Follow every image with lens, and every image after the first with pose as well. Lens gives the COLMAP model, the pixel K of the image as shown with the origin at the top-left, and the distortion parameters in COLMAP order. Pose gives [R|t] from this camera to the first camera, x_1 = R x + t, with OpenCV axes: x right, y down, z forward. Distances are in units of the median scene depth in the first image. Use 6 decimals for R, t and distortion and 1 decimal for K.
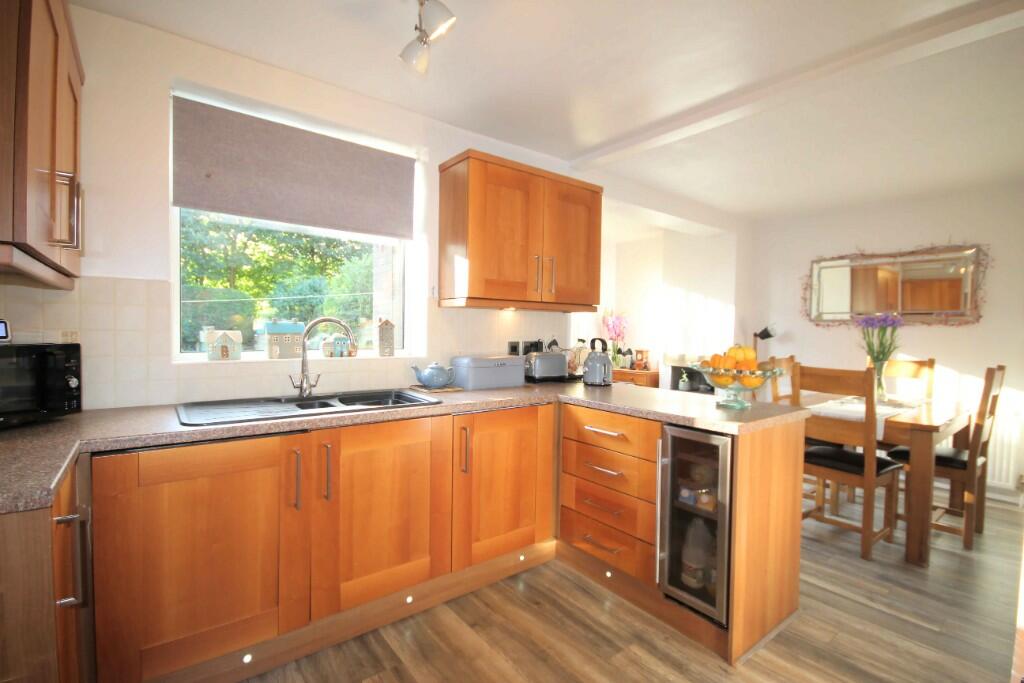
lens RADIAL K [[469.0, 0, 510.9], [0, 469.0, 343.4], [0, 0, 1]] dist [-0.010755, -0.001601]
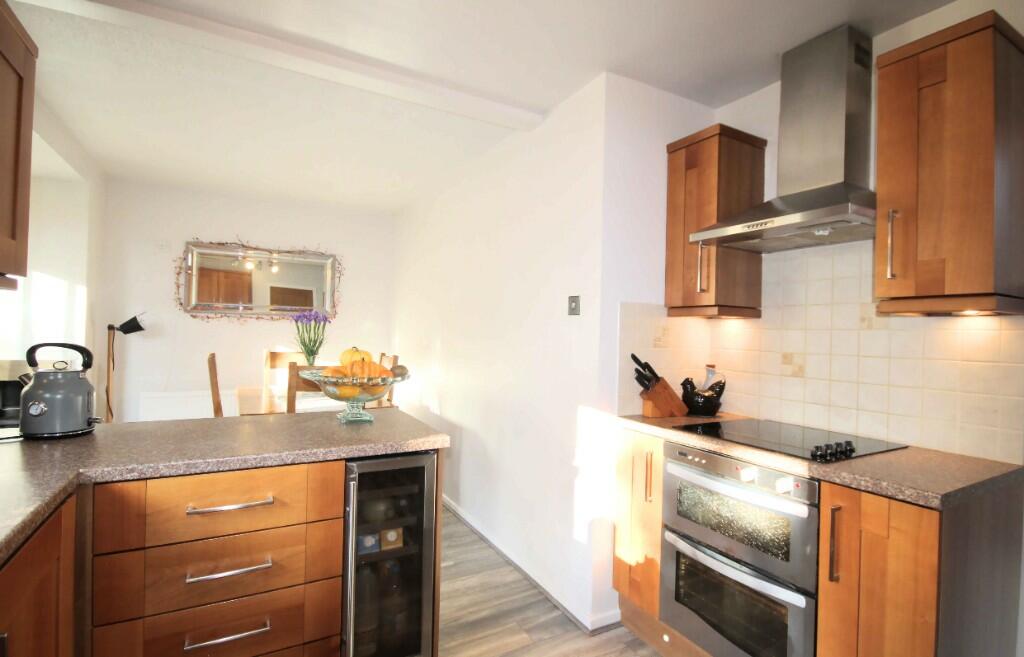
lens RADIAL K [[497.6, 0, 510.2], [0, 497.6, 333.0], [0, 0, 1]] dist [0.002096, 0.000564]
pose [[0.143367, -0.014919, 0.989557, -0.217270], [0.005975, 0.999881, 0.014209, -0.021232], [-0.989652, 0.003875, 0.143439, 0.331593]]
